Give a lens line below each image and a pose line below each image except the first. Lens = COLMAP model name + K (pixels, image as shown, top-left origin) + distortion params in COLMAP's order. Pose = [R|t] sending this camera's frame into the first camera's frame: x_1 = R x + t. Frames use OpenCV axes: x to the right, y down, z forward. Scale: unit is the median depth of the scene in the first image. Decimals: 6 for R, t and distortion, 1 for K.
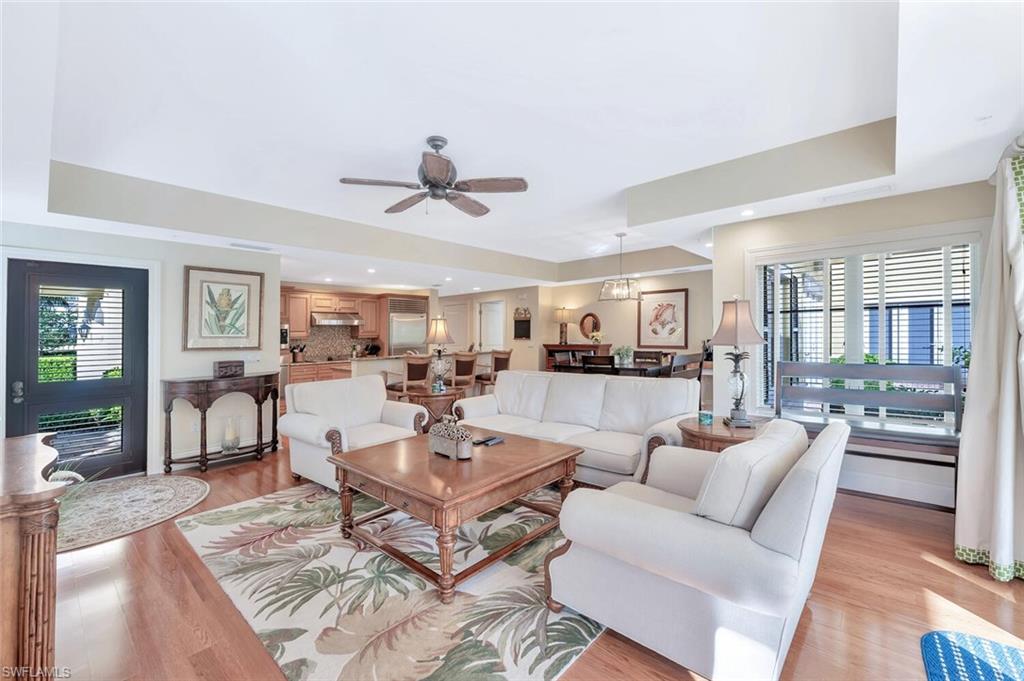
lens RADIAL K [[408.7, 0, 503.0], [0, 408.7, 332.8], [0, 0, 1]] dist [0.000686, 0.000060]
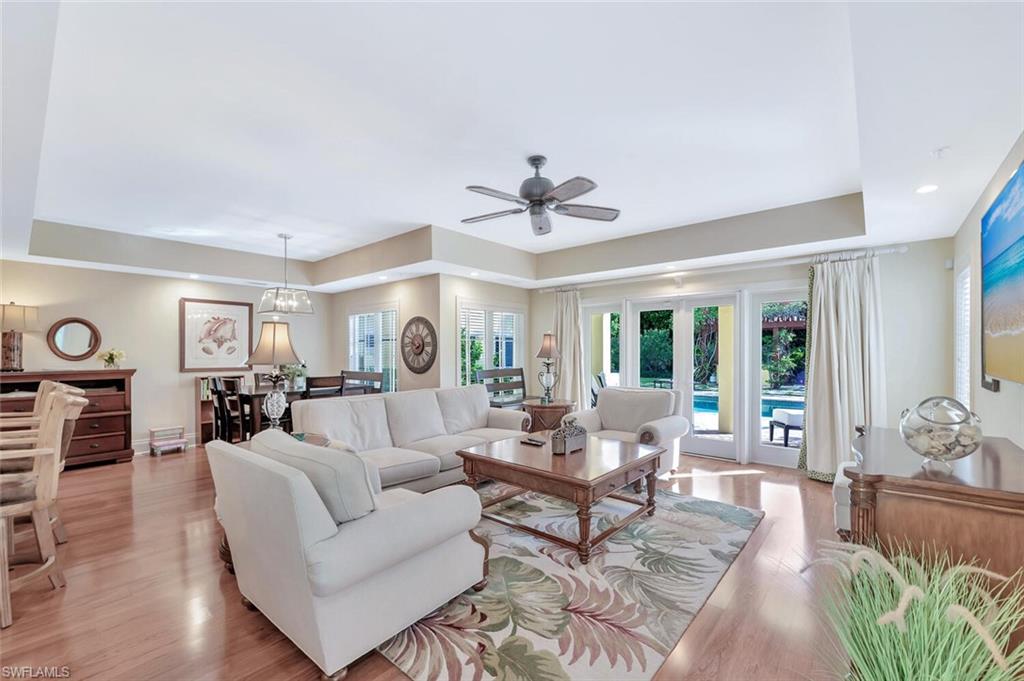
lens RADIAL K [[428.0, 0, 521.6], [0, 428.0, 352.2], [0, 0, 1]] dist [0.001872, 0.000341]
pose [[-0.034392, 0.016127, 0.999278, -0.484836], [-0.001126, 0.999869, -0.016175, 0.012658], [-0.999408, -0.001681, -0.034370, 0.419444]]
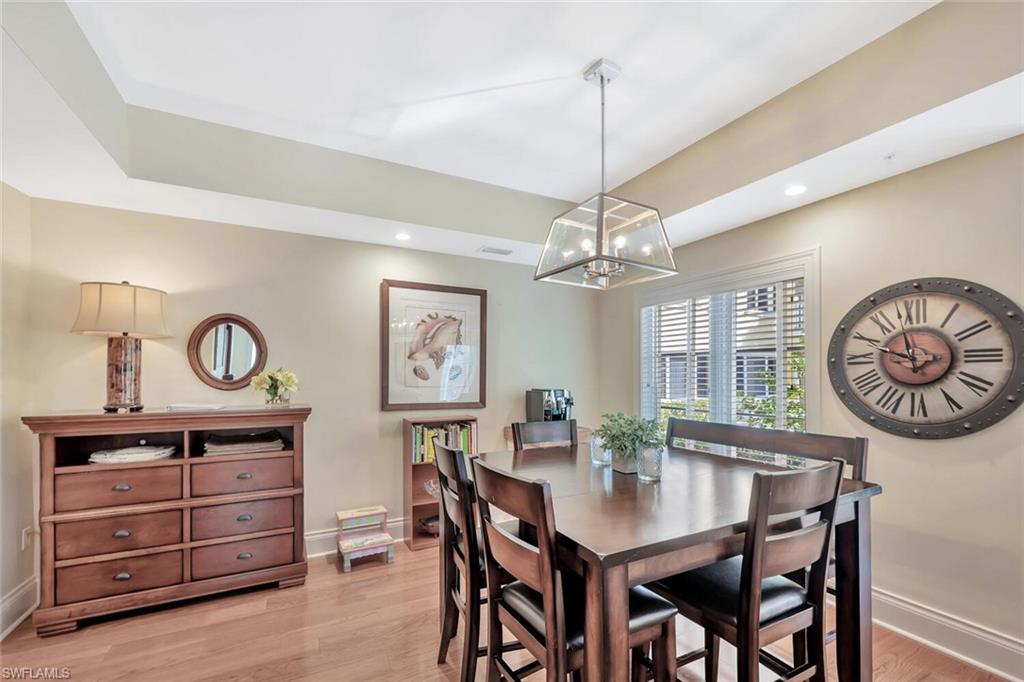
lens RADIAL K [[429.2, 0, 514.4], [0, 429.2, 376.3], [0, 0, 1]] dist [0.000048, 0.000144]
pose [[0.345725, 0.014966, 0.938217, -0.040001], [-0.011452, 0.999866, -0.011730, 0.004878], [-0.938266, -0.006689, 0.345850, 0.740915]]
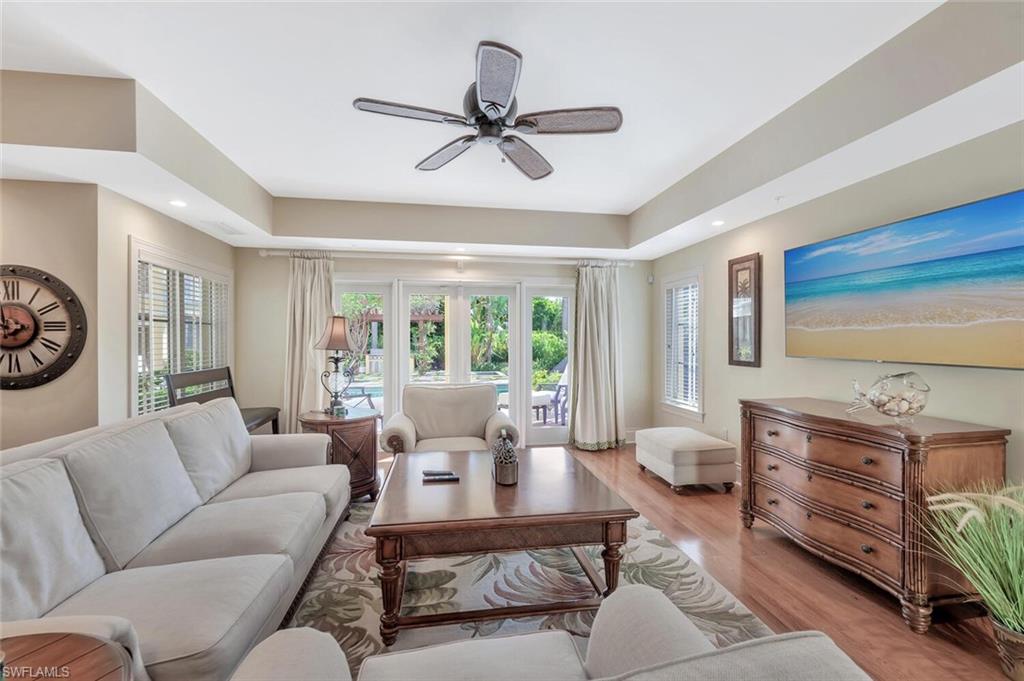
lens RADIAL K [[423.8, 0, 525.0], [0, 423.8, 339.3], [0, 0, 1]] dist [0.001778, 0.000147]
pose [[-0.789168, 0.022765, 0.613755, -0.247041], [0.015017, 0.999729, -0.017773, 0.010026], [-0.613993, -0.004809, -0.789297, 0.604471]]
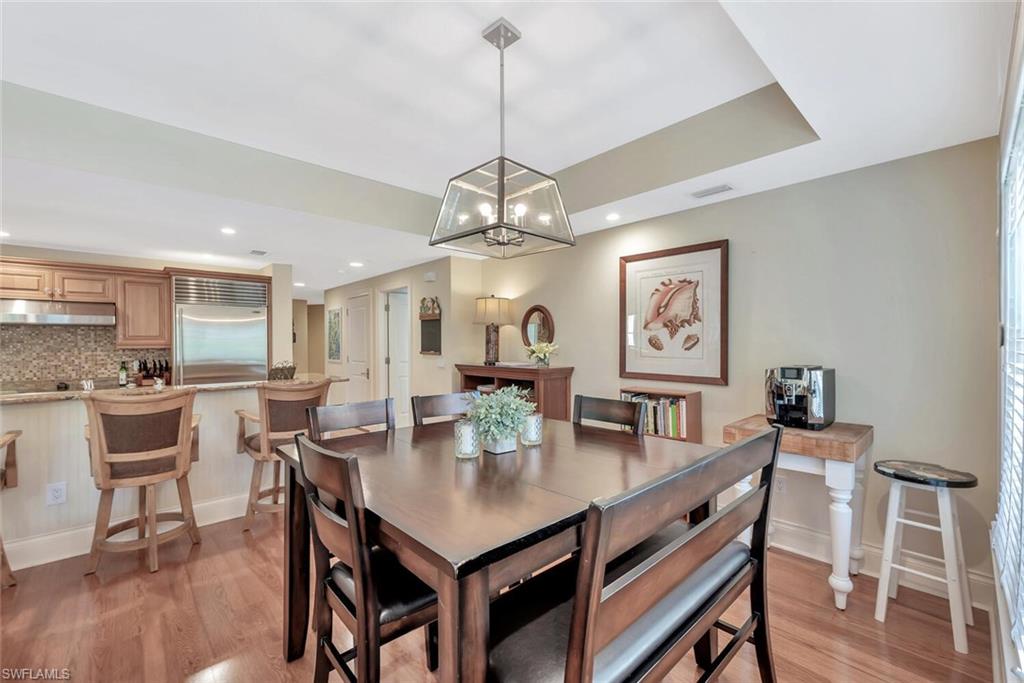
lens RADIAL K [[423.8, 0, 525.0], [0, 423.8, 340.3], [0, 0, 1]] dist [0.001778, 0.000147]
pose [[0.995790, 0.010777, -0.091024, 0.273718], [-0.010966, 0.999939, -0.001583, -0.003866], [0.091001, 0.002575, 0.995847, 0.527008]]
